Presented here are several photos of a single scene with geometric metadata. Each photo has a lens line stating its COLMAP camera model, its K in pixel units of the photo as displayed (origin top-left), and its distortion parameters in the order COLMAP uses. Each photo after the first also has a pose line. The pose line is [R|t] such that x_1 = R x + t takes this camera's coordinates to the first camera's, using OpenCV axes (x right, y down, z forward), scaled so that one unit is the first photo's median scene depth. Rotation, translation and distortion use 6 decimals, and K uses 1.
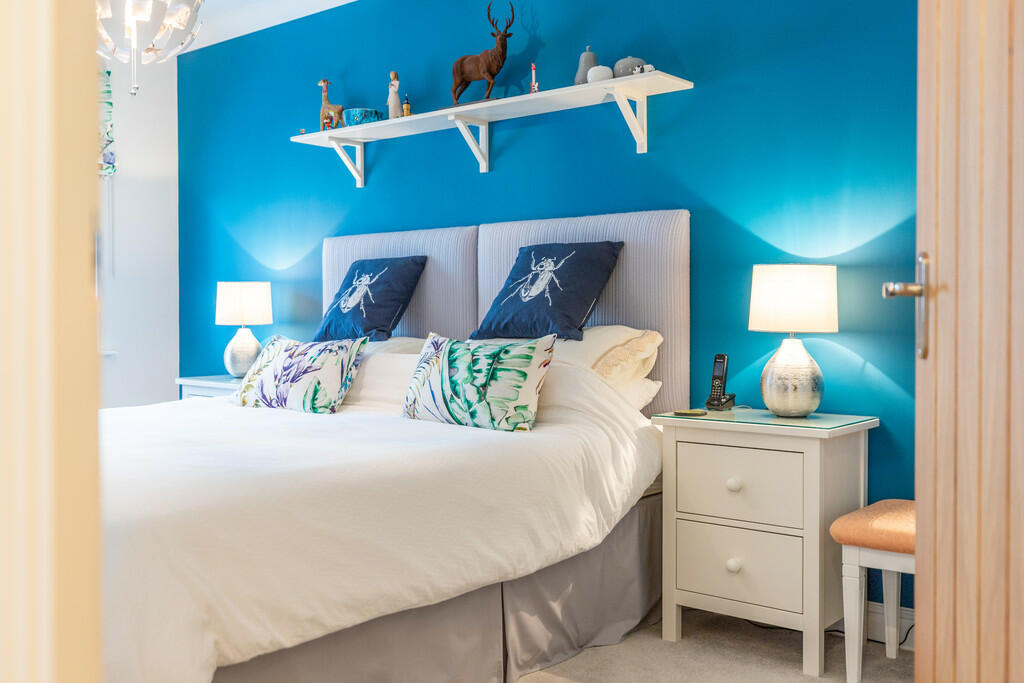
lens RADIAL K [[1023.8, 0, 512.0], [0, 1023.8, 341.5], [0, 0, 1]] dist [0.007967, 0.002934]
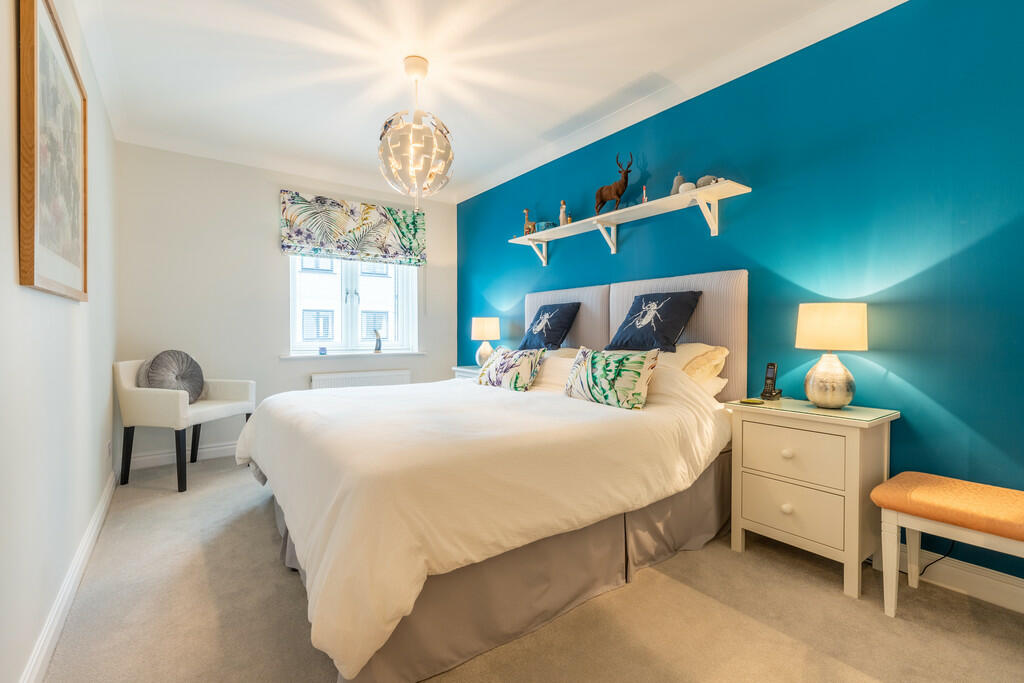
lens RADIAL K [[467.0, 0, 517.4], [0, 467.0, 336.3], [0, 0, 1]] dist [-0.000691, -0.000079]
pose [[0.974165, 0.005371, -0.225776, -0.008071], [-0.009763, 0.999784, -0.018342, -0.010660], [0.225628, 0.020072, 0.974007, 0.232951]]
